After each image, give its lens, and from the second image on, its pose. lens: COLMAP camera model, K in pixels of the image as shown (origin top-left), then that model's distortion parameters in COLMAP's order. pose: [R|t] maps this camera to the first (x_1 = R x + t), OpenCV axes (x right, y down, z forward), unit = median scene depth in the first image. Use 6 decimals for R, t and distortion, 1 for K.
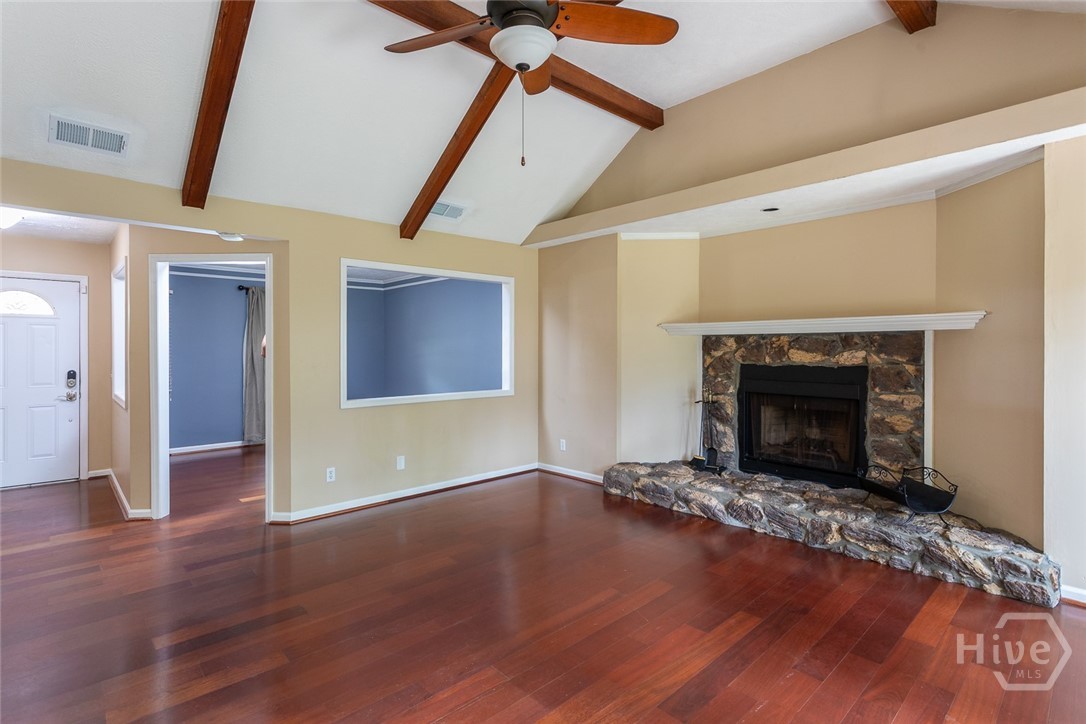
lens RADIAL K [[535.9, 0, 543.0], [0, 535.9, 362.0], [0, 0, 1]] dist [0.001213, 0.000728]
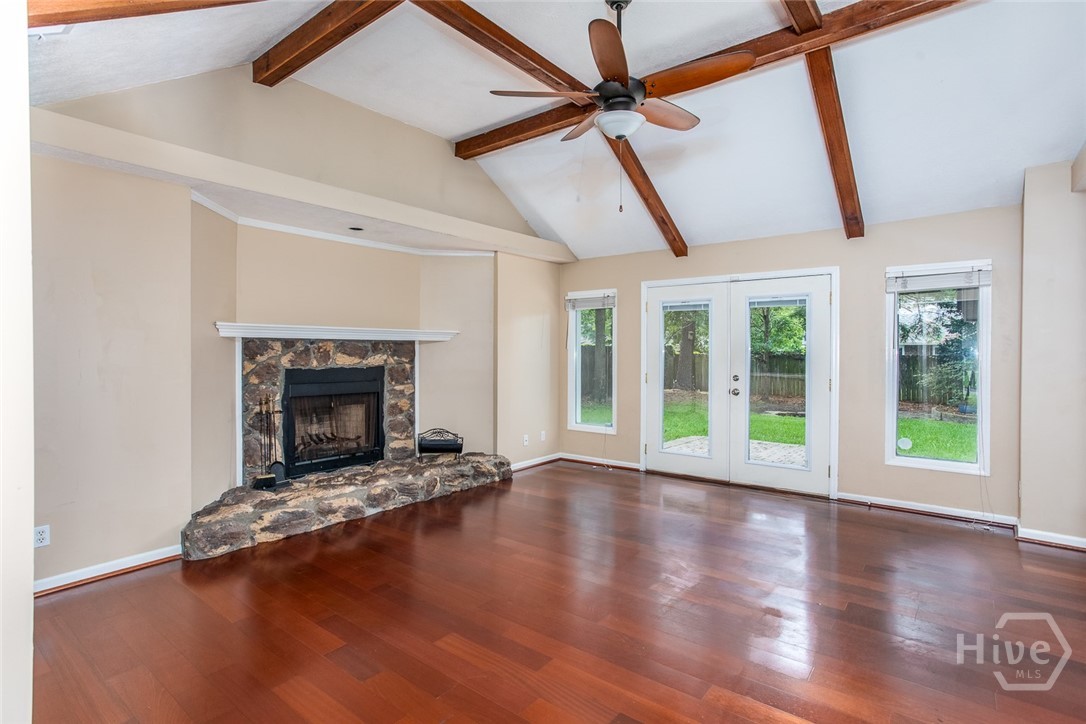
lens RADIAL K [[535.9, 0, 543.0], [0, 535.9, 362.0], [0, 0, 1]] dist [0.001213, 0.000728]
pose [[-0.150580, -0.013881, 0.988500, -0.757582], [0.030029, 0.999376, 0.018608, -0.014865], [-0.988142, 0.032486, -0.150069, 0.795937]]
